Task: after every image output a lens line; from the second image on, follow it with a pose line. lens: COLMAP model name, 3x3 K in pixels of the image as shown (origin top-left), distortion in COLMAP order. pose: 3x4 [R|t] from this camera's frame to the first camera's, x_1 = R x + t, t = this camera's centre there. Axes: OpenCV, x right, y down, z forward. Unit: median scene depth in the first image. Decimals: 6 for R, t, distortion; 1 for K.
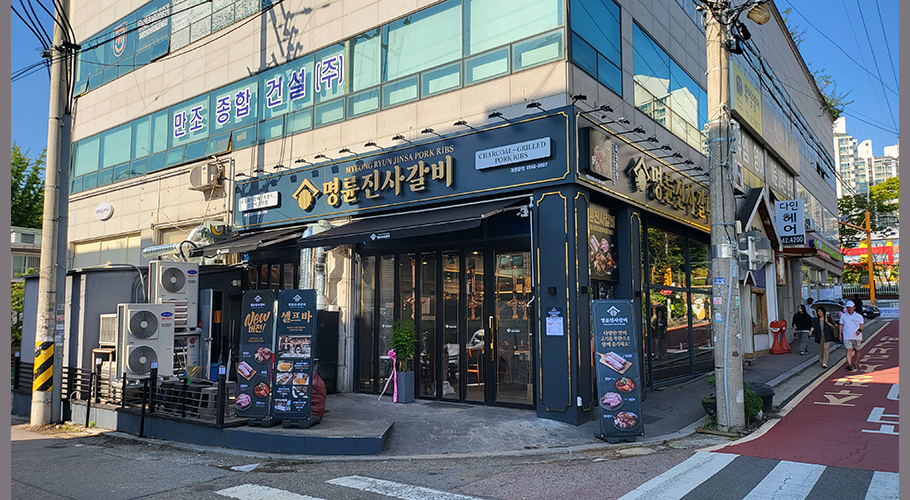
lens RADIAL K [[602.7, 0, 451.9], [0, 602.7, 250.4], [0, 0, 1]] dist [0.015696, 0.004268]
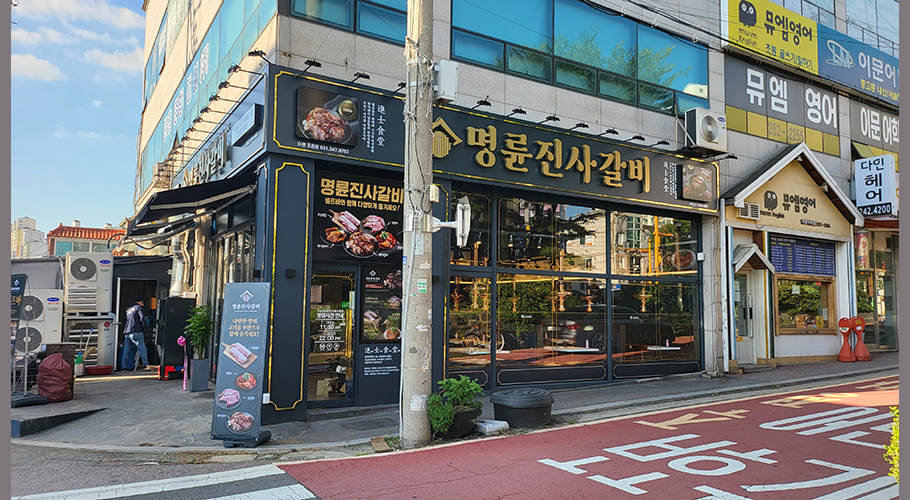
lens RADIAL K [[602.7, 0, 455.5], [0, 602.7, 254.8], [0, 0, 1]] dist [0.015696, 0.004268]
pose [[0.936721, -0.019290, -0.349545, 0.572404], [0.025556, 0.999585, 0.013325, 0.025158], [0.349143, -0.021415, 0.936825, 0.195698]]
